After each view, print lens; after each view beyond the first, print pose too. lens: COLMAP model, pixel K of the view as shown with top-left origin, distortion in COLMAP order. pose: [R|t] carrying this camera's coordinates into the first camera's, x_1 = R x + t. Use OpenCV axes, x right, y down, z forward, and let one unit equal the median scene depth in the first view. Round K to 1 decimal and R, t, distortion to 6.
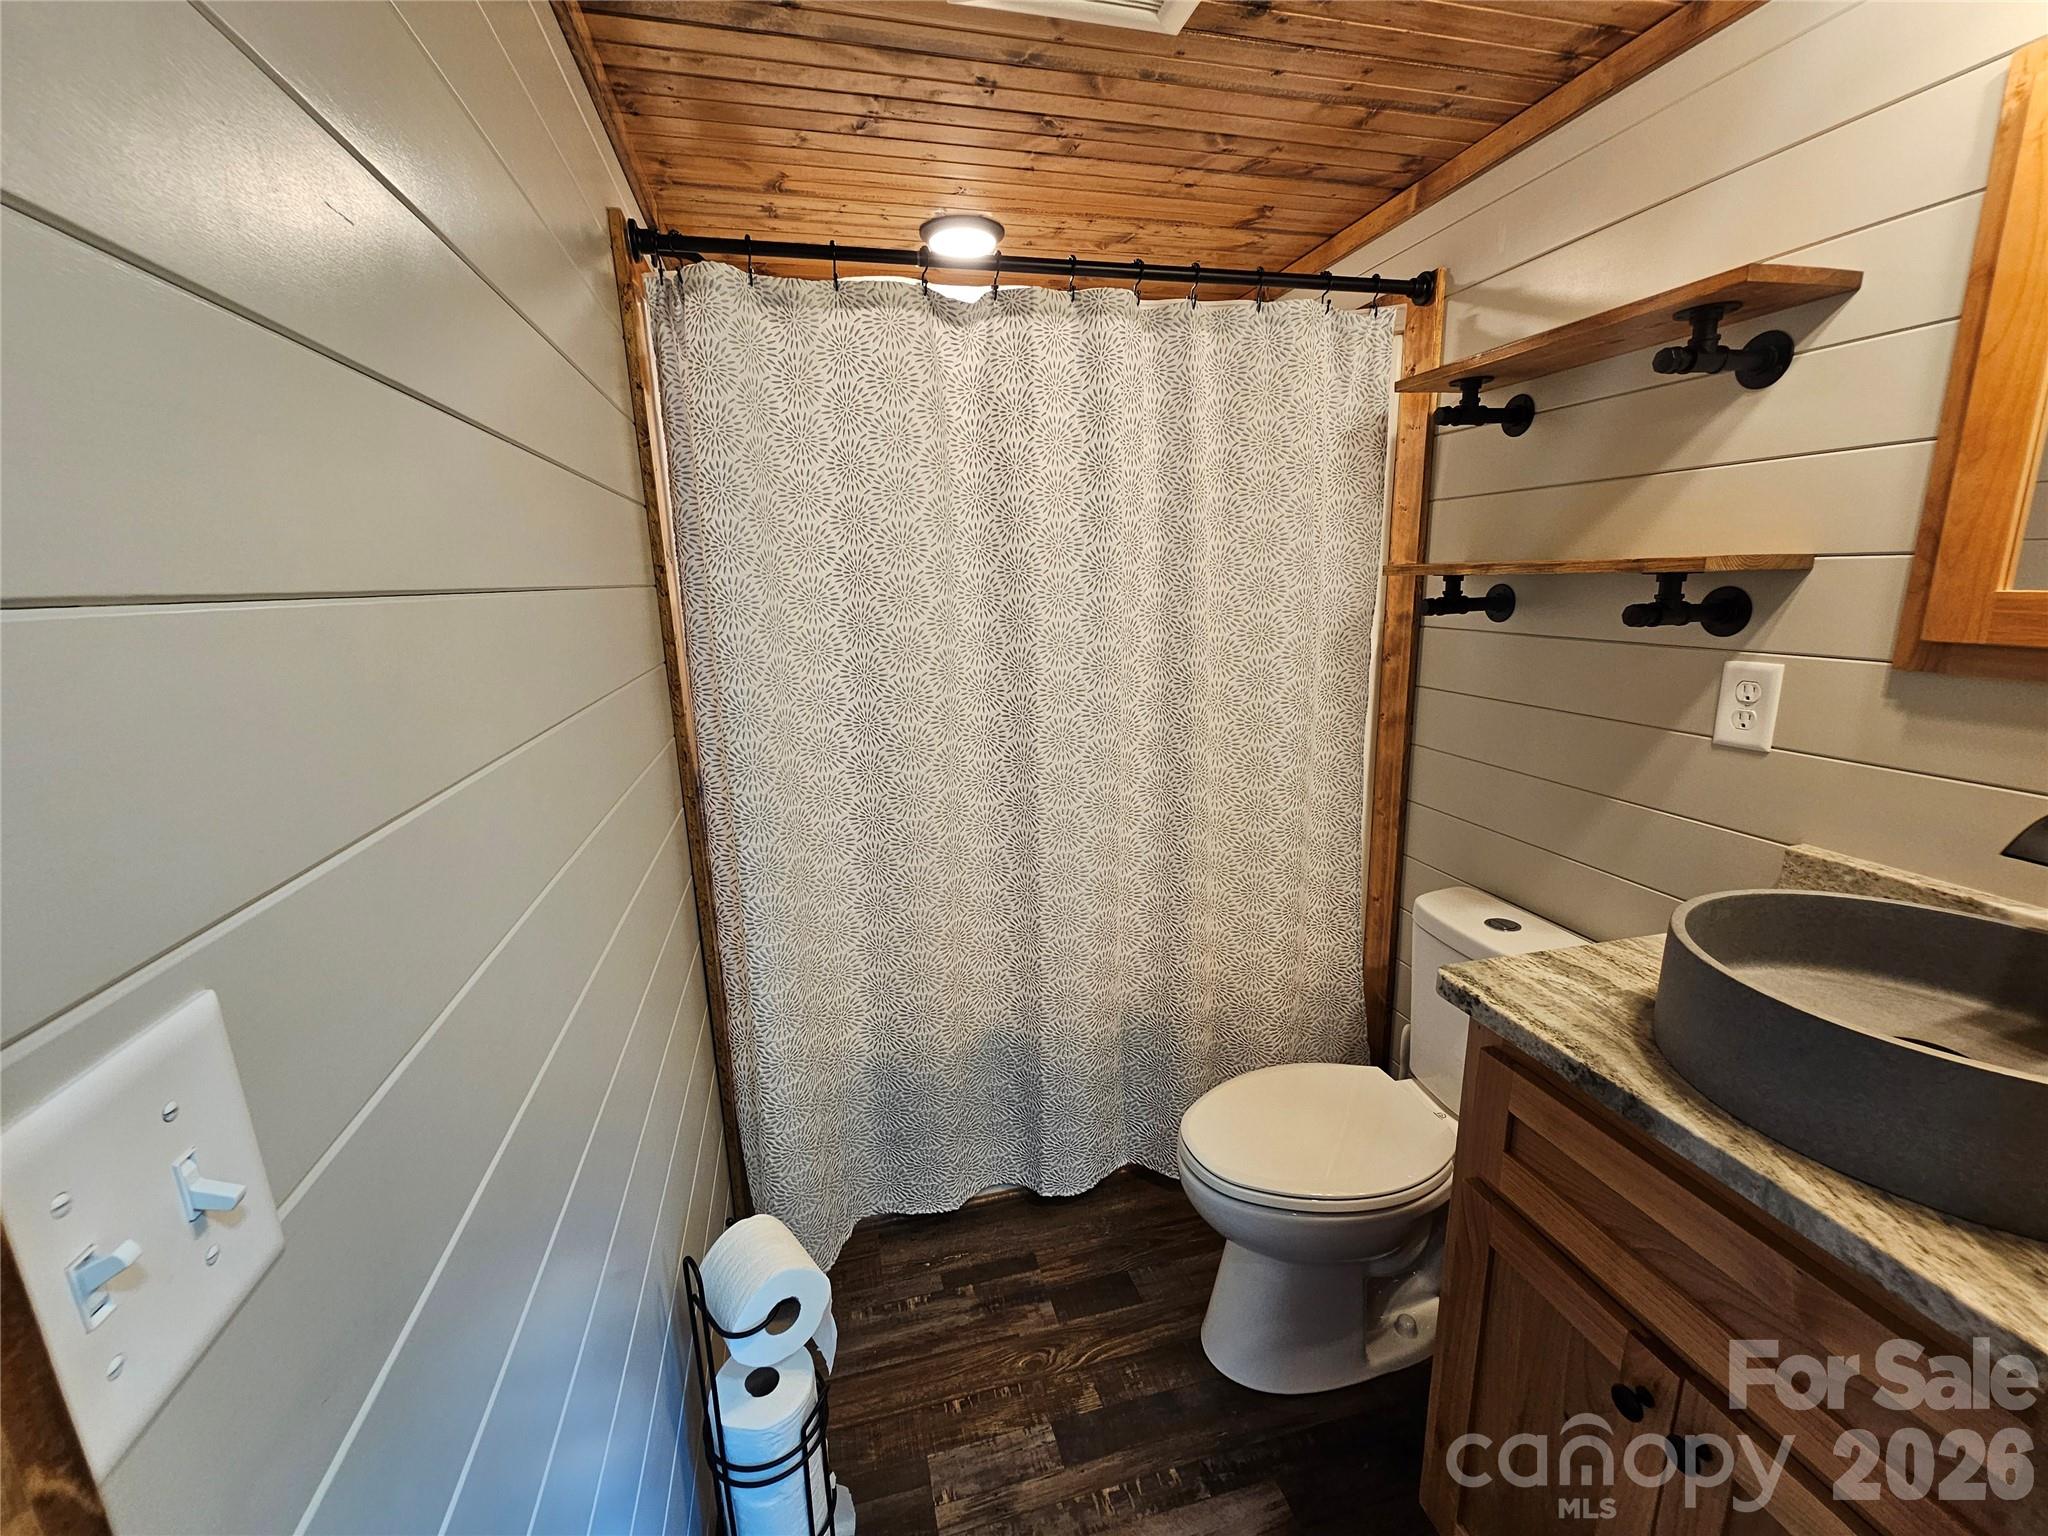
lens RADIAL K [[829.4, 0, 1023.8], [0, 829.4, 758.5], [0, 0, 1]] dist [-0.007294, 0.003120]
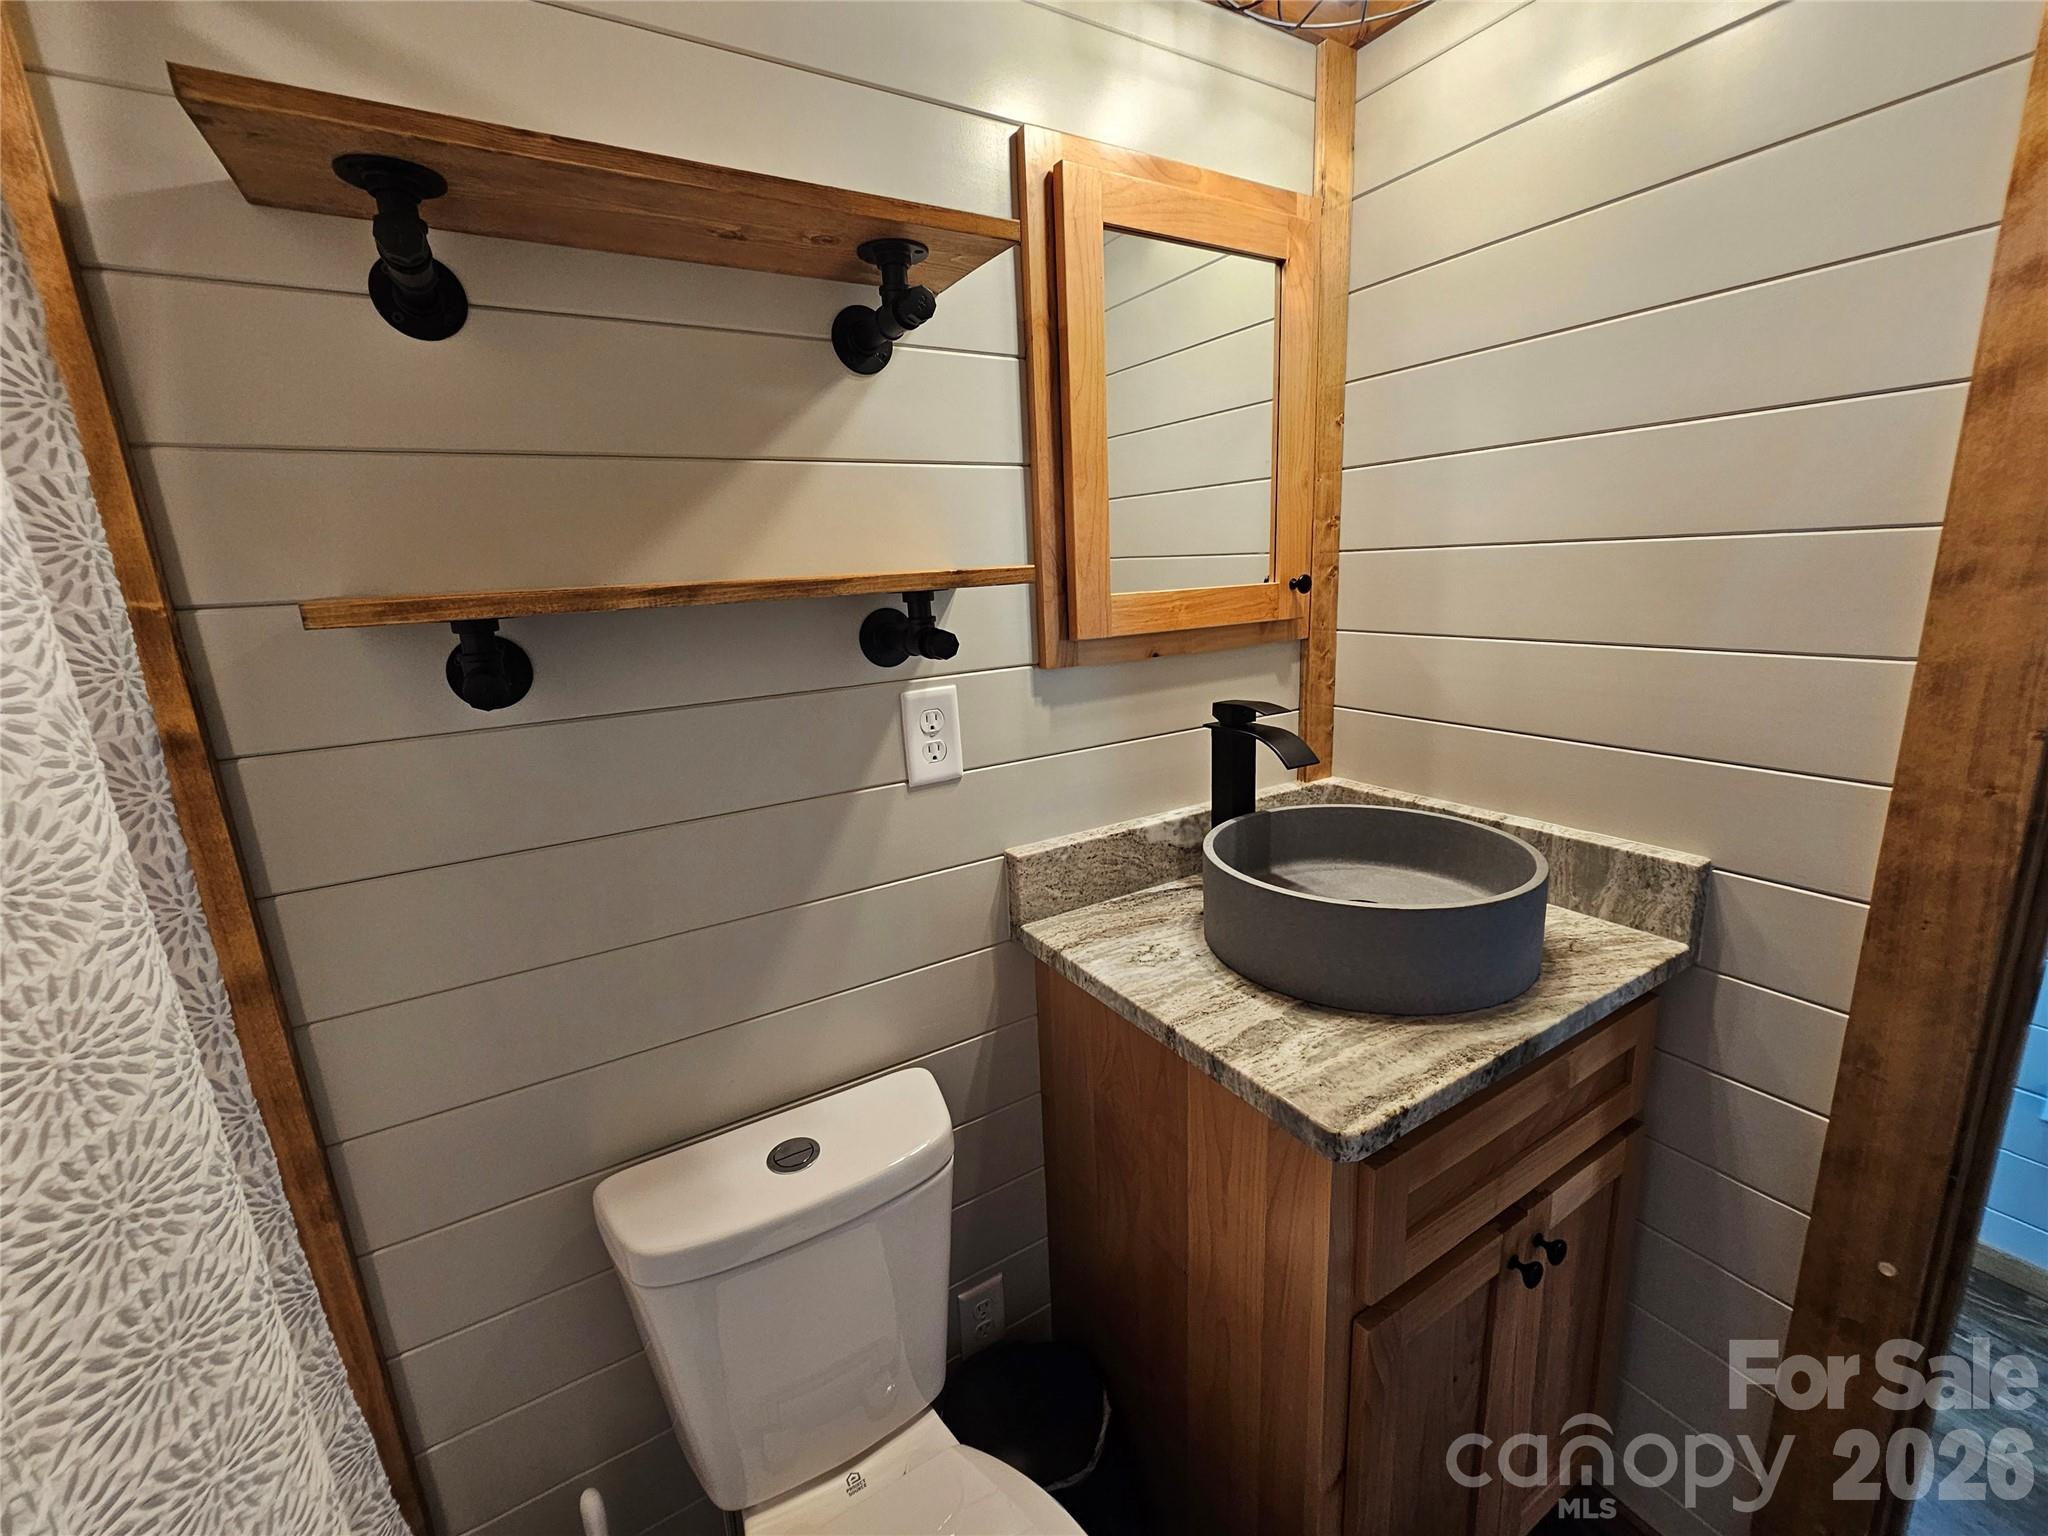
lens RADIAL K [[829.4, 0, 1023.8], [0, 829.4, 758.5], [0, 0, 1]] dist [-0.007294, 0.003120]
pose [[-0.289283, -0.162731, 0.943310, -0.015814], [0.260138, 0.934993, 0.241073, -0.239101], [-0.921219, 0.315129, -0.228145, 1.148176]]
